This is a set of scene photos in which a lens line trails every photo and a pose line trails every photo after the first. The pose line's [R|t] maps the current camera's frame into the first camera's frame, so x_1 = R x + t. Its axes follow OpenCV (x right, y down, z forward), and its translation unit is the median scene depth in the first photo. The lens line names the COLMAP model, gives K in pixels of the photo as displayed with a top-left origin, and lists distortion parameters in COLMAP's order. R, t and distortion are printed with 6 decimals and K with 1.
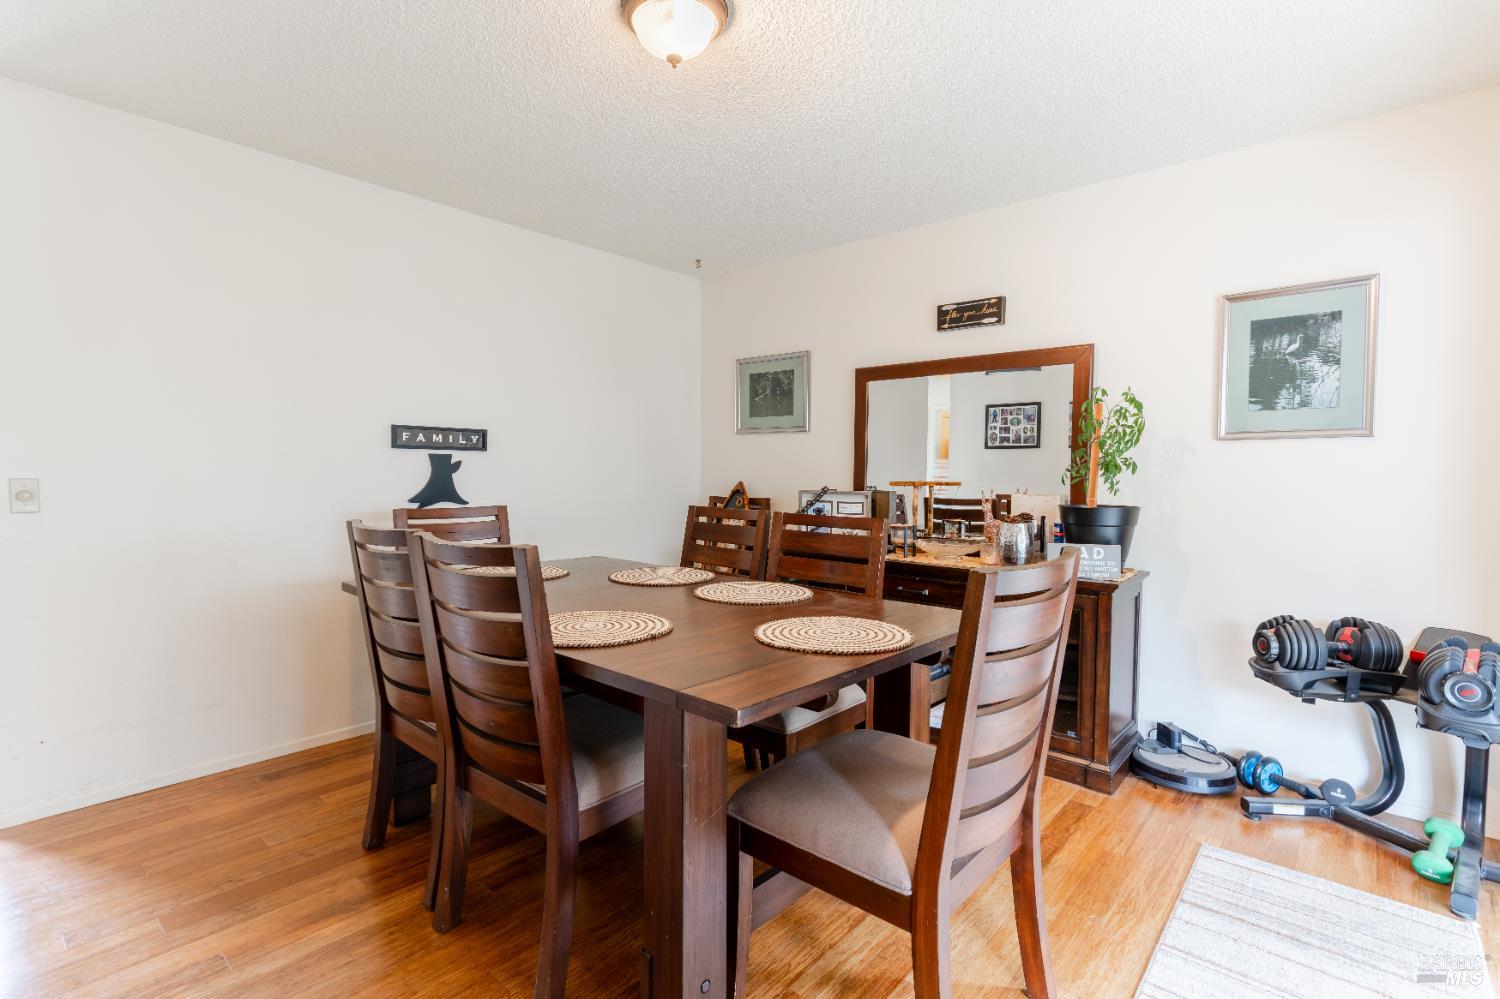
lens RADIAL K [[713.6, 0, 745.8], [0, 713.6, 499.0], [0, 0, 1]] dist [0.016870, 0.001362]
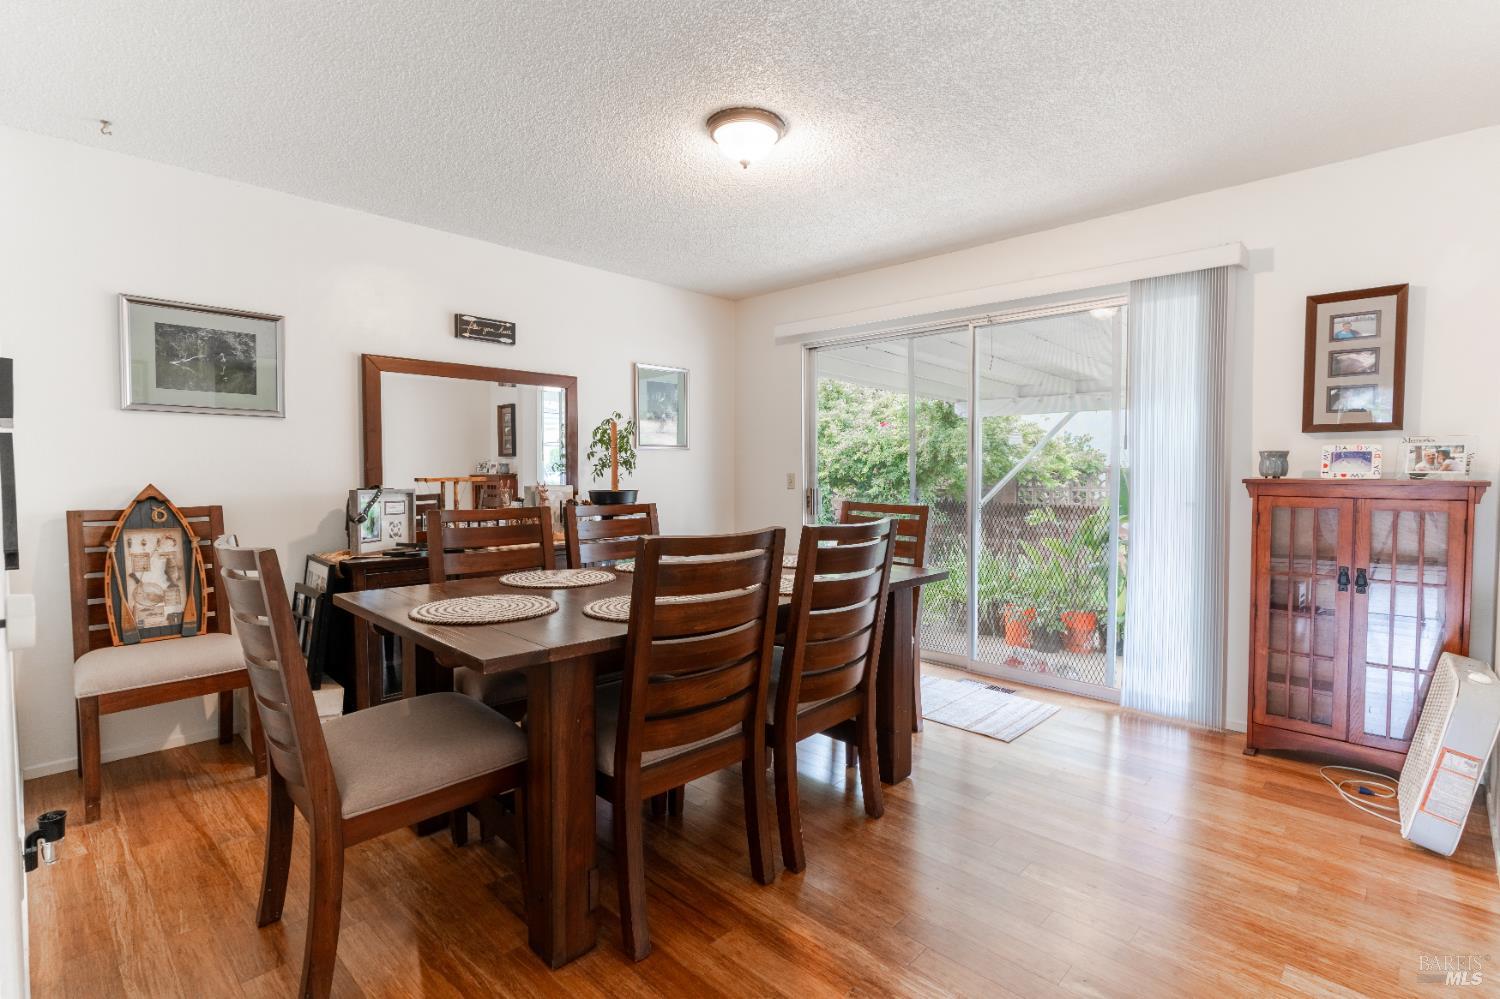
lens RADIAL K [[713.6, 0, 747.8], [0, 713.6, 495.2], [0, 0, 1]] dist [0.016870, 0.001362]
pose [[0.066755, -0.038834, 0.997013, -0.669779], [0.041449, 0.998488, 0.036116, -0.016710], [-0.996908, 0.038914, 0.068264, 0.432019]]
